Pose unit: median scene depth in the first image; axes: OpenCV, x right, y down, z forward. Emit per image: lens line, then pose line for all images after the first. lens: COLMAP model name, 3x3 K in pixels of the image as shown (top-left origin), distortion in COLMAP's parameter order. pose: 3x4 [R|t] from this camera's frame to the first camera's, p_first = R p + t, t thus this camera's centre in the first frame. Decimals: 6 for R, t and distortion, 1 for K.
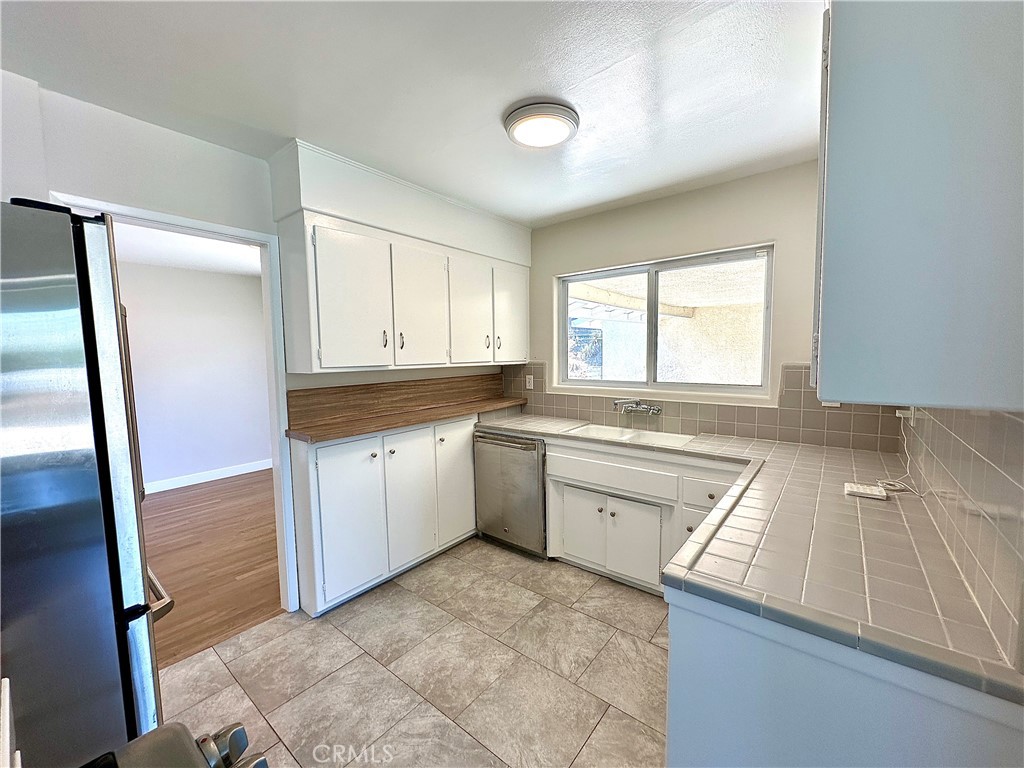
lens RADIAL K [[410.5, 0, 510.6], [0, 410.5, 383.0], [0, 0, 1]] dist [0.000135, -0.000391]
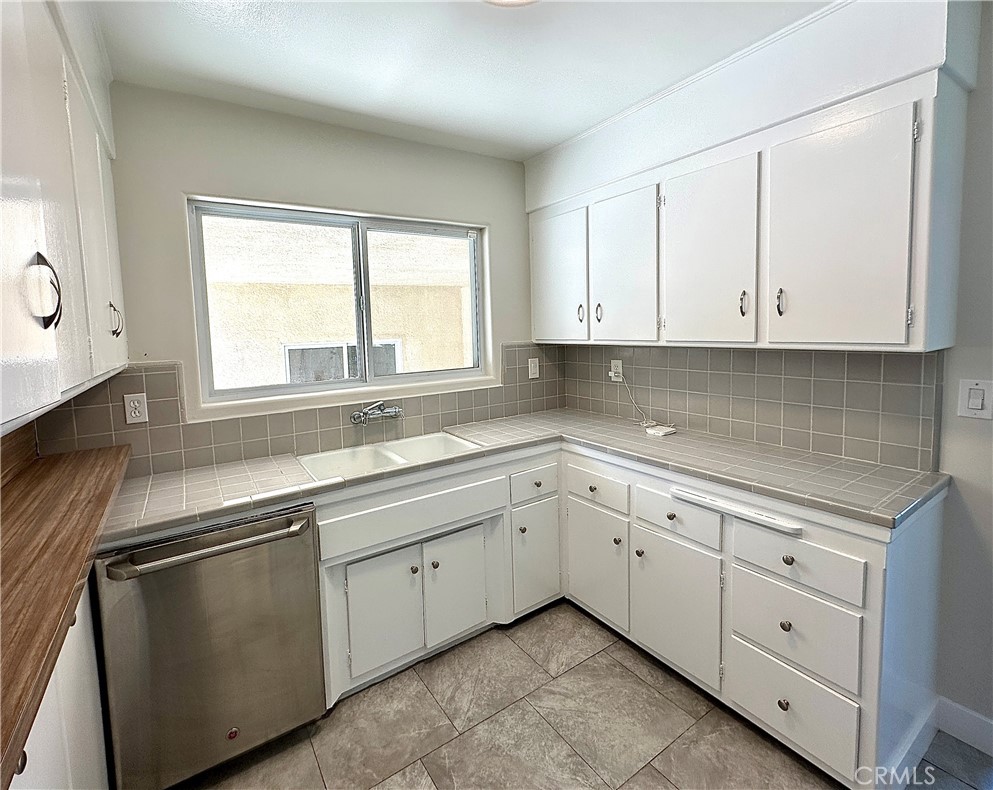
lens RADIAL K [[454.7, 0, 492.6], [0, 454.7, 359.6], [0, 0, 1]] dist [0.002265, 0.000430]
pose [[0.310656, -0.065777, 0.948244, -0.404631], [0.100776, 0.994259, 0.035954, -0.044774], [-0.945165, 0.084391, 0.315501, 0.583058]]
